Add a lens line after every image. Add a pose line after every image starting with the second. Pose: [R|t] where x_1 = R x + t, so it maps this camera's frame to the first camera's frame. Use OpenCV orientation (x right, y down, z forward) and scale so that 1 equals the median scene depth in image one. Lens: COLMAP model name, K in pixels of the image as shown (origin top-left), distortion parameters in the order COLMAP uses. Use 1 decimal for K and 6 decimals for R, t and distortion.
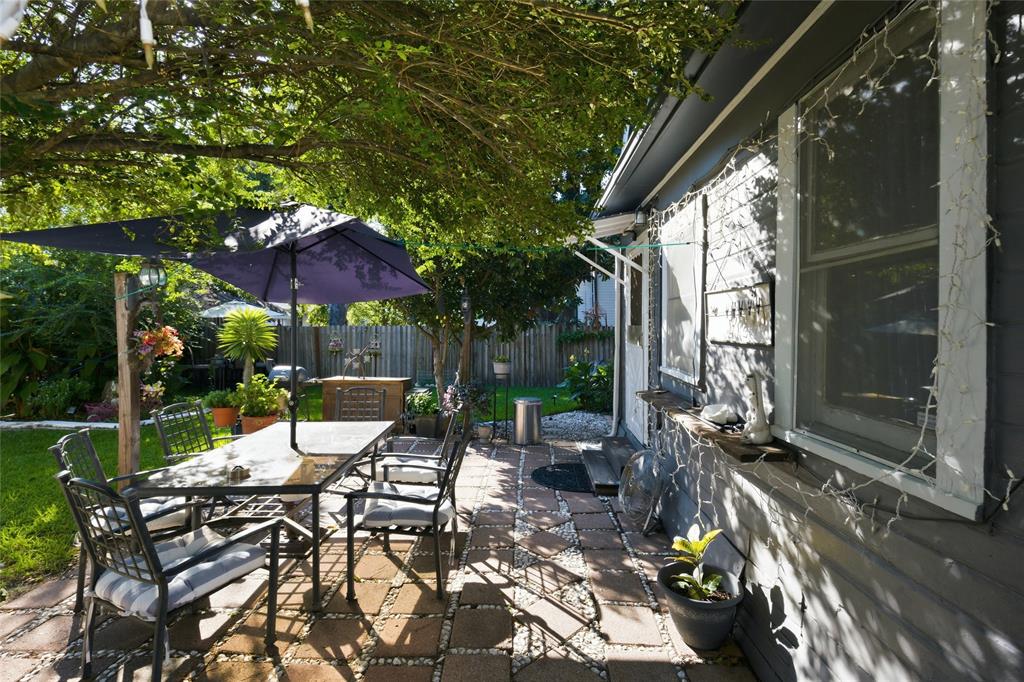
lens RADIAL K [[469.8, 0, 512.0], [0, 469.8, 341.0], [0, 0, 1]] dist [0.000918, 0.000981]
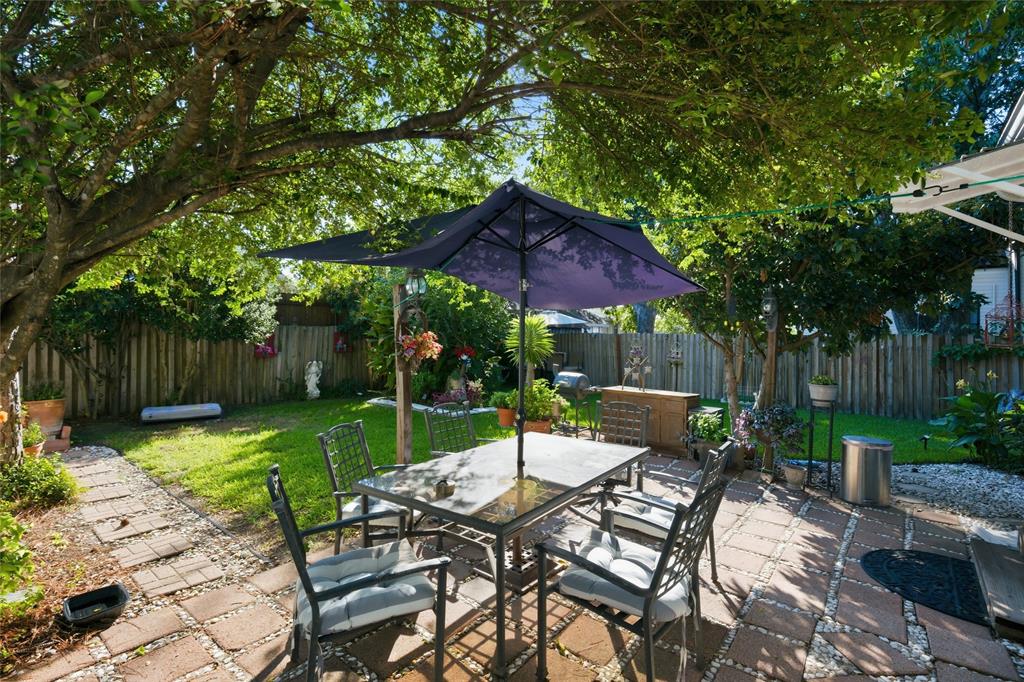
lens RADIAL K [[469.8, 0, 512.0], [0, 469.8, 341.0], [0, 0, 1]] dist [0.000918, 0.000981]
pose [[0.798303, 0.017118, -0.602012, 0.037454], [-0.027322, 0.999596, -0.007808, -0.003592], [0.601635, 0.022682, 0.798449, 0.145504]]
